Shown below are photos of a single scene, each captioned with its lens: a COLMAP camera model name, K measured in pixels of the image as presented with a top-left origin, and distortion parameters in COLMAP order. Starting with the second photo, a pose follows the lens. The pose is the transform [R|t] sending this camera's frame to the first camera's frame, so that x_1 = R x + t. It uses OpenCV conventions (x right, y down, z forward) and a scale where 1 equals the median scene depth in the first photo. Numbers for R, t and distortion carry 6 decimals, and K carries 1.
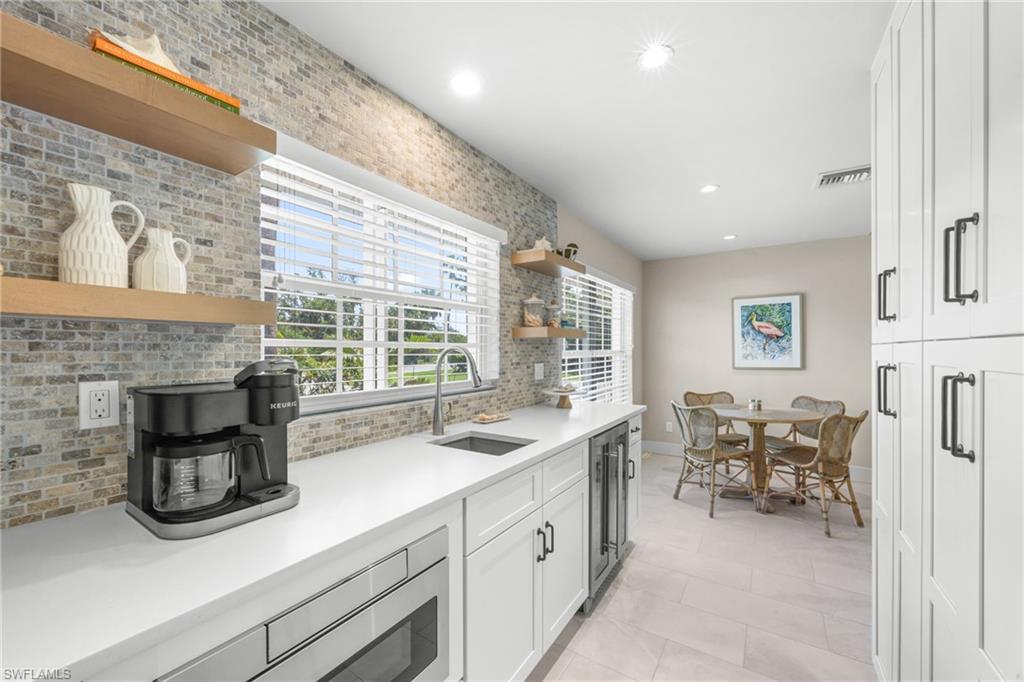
lens RADIAL K [[398.5, 0, 511.6], [0, 398.5, 349.3], [0, 0, 1]] dist [-0.000651, -0.000030]
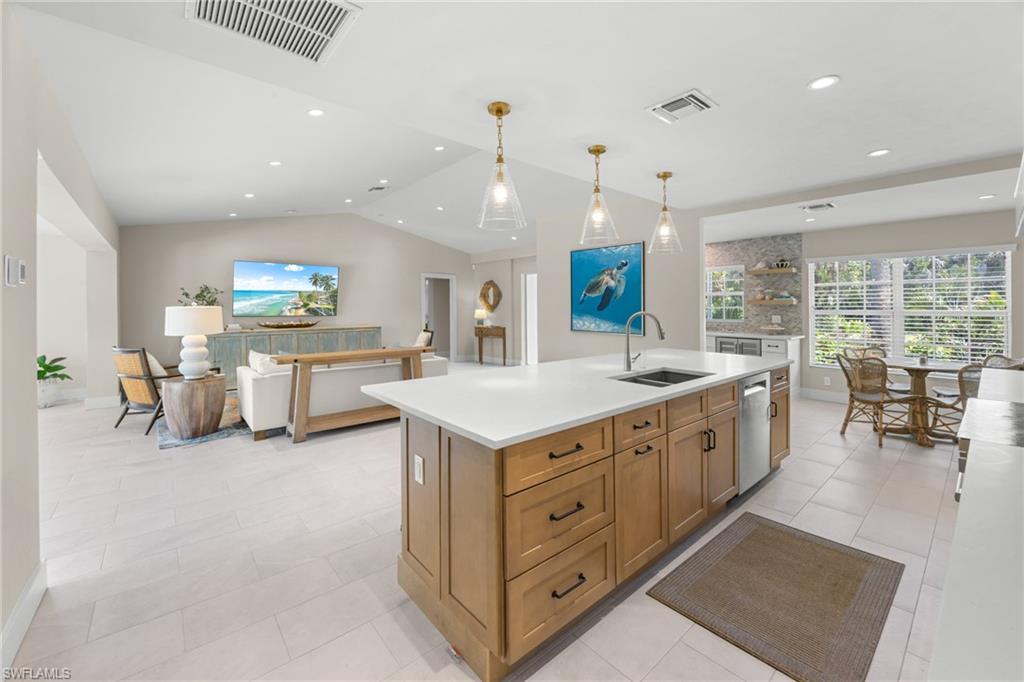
lens RADIAL K [[406.9, 0, 512.5], [0, 406.9, 307.3], [0, 0, 1]] dist [-0.001775, -0.000117]
pose [[-0.276837, 0.003239, -0.960911, 2.517531], [-0.001152, 0.999992, 0.003703, -0.015806], [0.960916, 0.002132, -0.276832, 0.219711]]
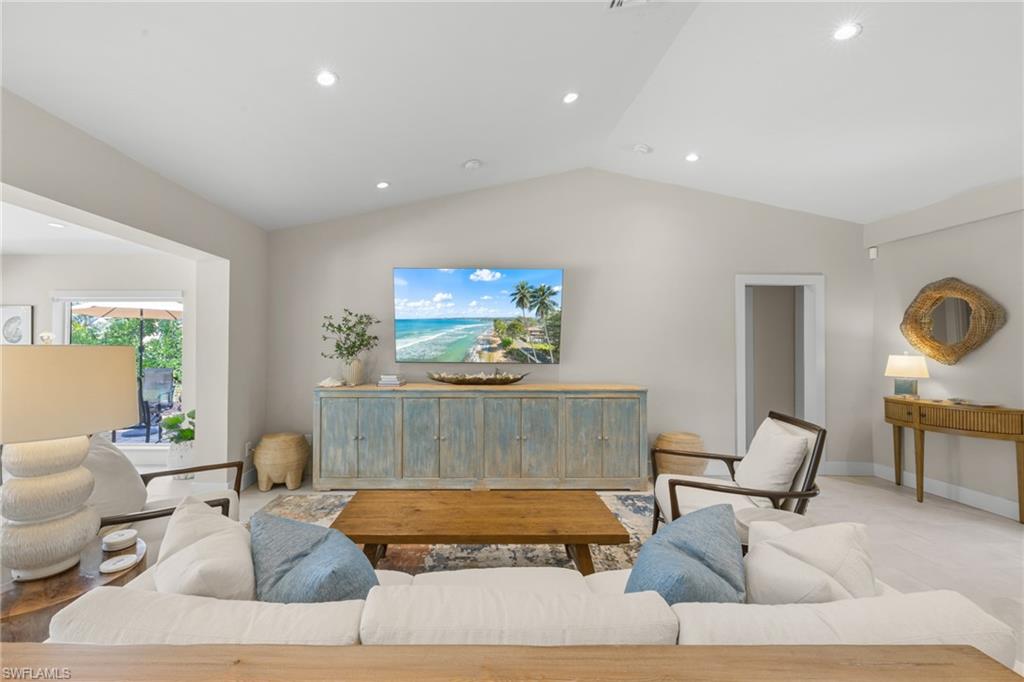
lens RADIAL K [[411.9, 0, 476.0], [0, 411.9, 341.7], [0, 0, 1]] dist [-0.001685, -0.000180]
pose [[-0.834385, -0.010889, -0.551075, 1.254656], [-0.005424, 0.999919, -0.011547, -0.008811], [0.551156, -0.006645, -0.834376, -0.633569]]
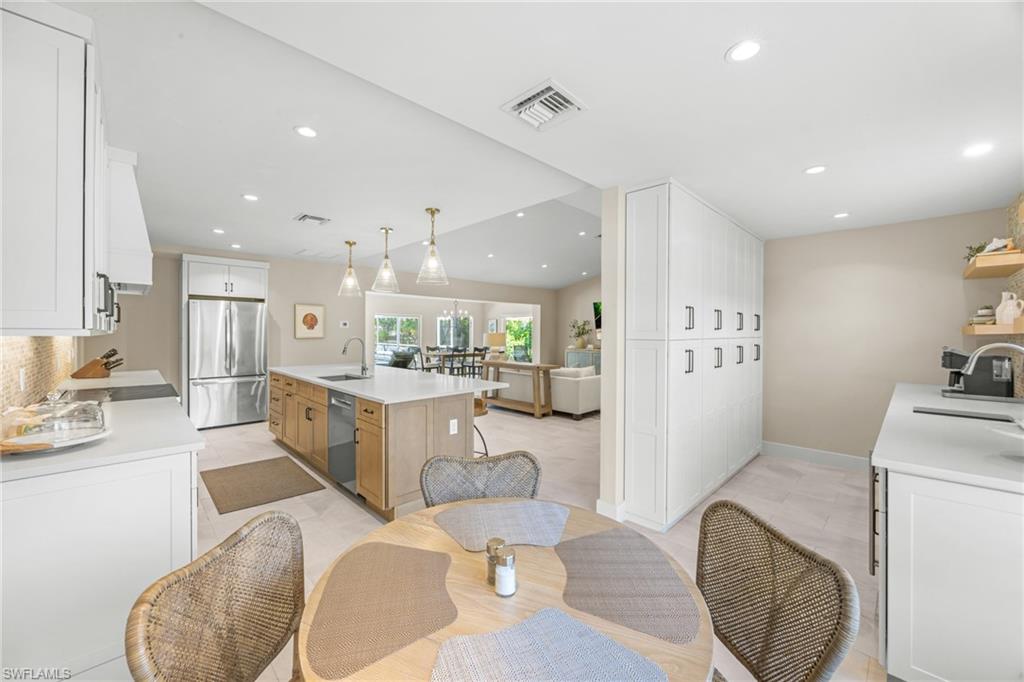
lens RADIAL K [[397.2, 0, 509.2], [0, 397.2, 331.5], [0, 0, 1]] dist [0.001000, 0.000086]
pose [[-0.975209, -0.003272, 0.221264, 0.664019], [-0.003205, 0.999995, 0.000662, -0.023104], [-0.221265, -0.000064, -0.975214, 1.534180]]
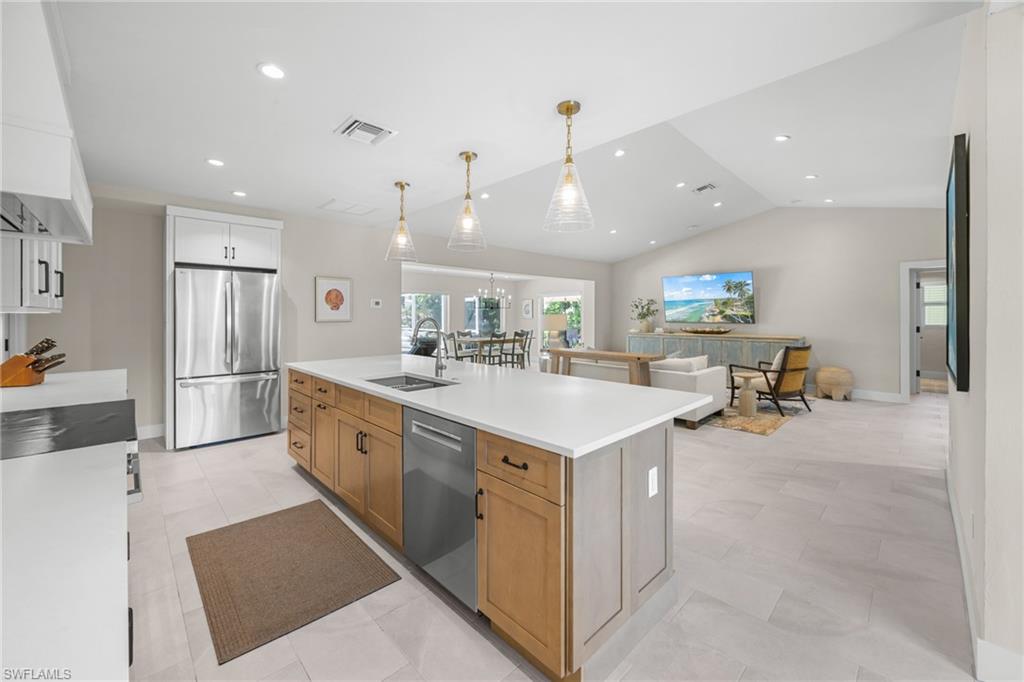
lens RADIAL K [[406.3, 0, 507.7], [0, 406.3, 312.0], [0, 0, 1]] dist [-0.000327, -0.000017]
pose [[-0.973628, 0.004314, 0.228101, 1.130372], [0.002861, 0.999973, -0.006701, -0.006988], [-0.228124, -0.005871, -0.973614, 1.130954]]
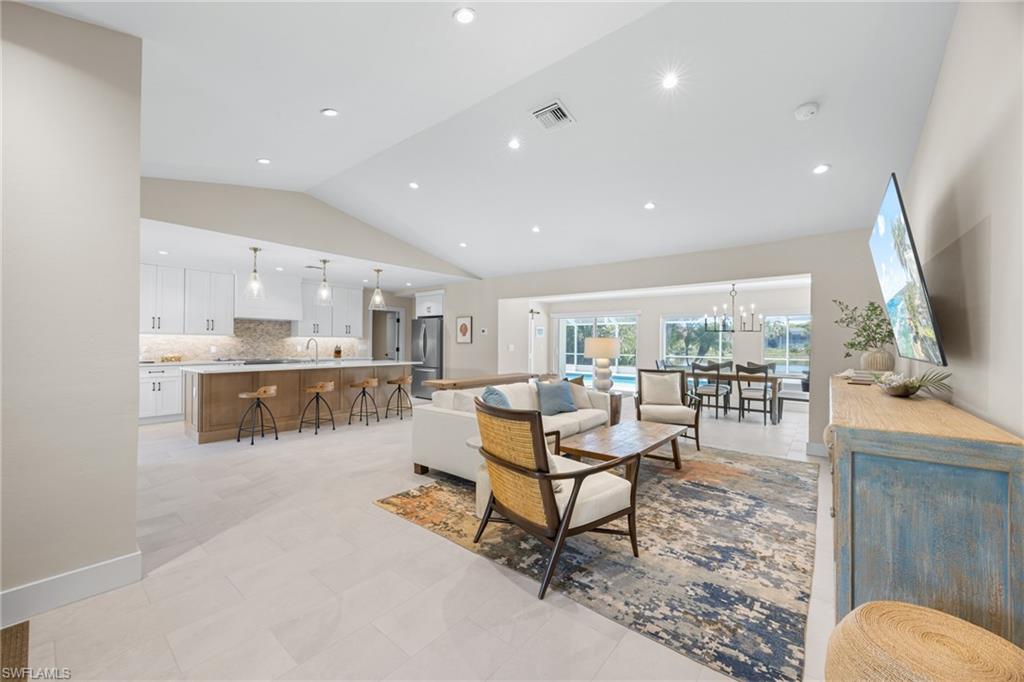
lens RADIAL K [[395.3, 0, 509.9], [0, 395.3, 343.8], [0, 0, 1]] dist [-0.000115, 0.000055]
pose [[0.113095, 0.000317, 0.993584, -0.518417], [-0.005381, 0.999985, 0.000294, 0.021665], [-0.993570, -0.005379, 0.113095, -1.077573]]
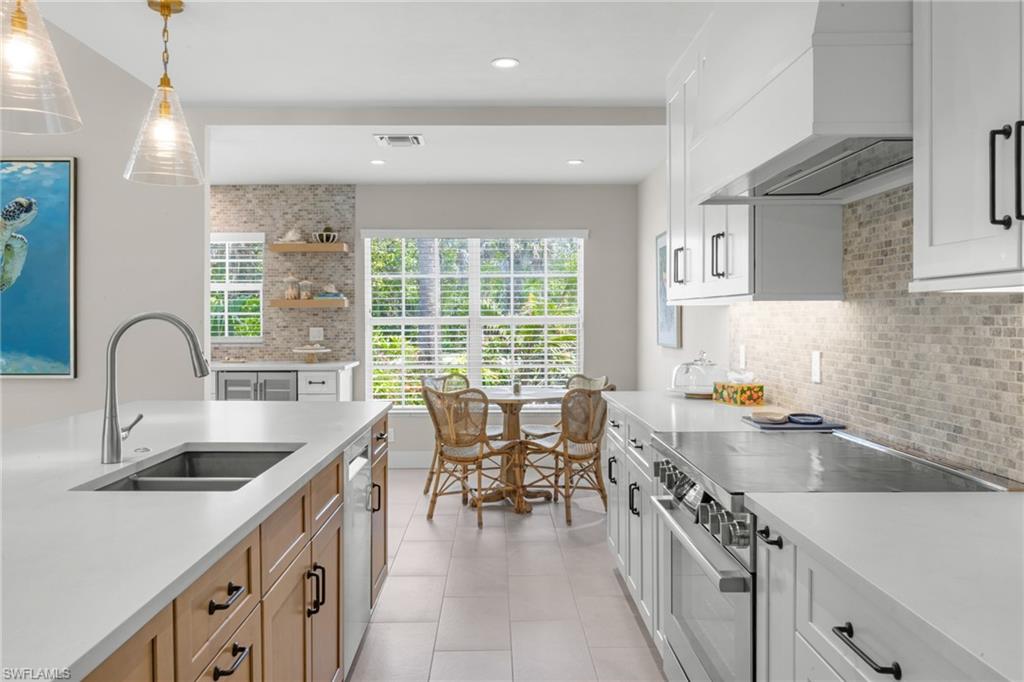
lens RADIAL K [[804.3, 0, 493.3], [0, 804.3, 312.5], [0, 0, 1]] dist [-0.011107, -0.003175]
pose [[0.545223, -0.004561, -0.838279, 2.337619], [-0.000296, 0.999984, -0.005633, 0.002878], [0.838291, 0.003319, 0.545213, 0.108112]]
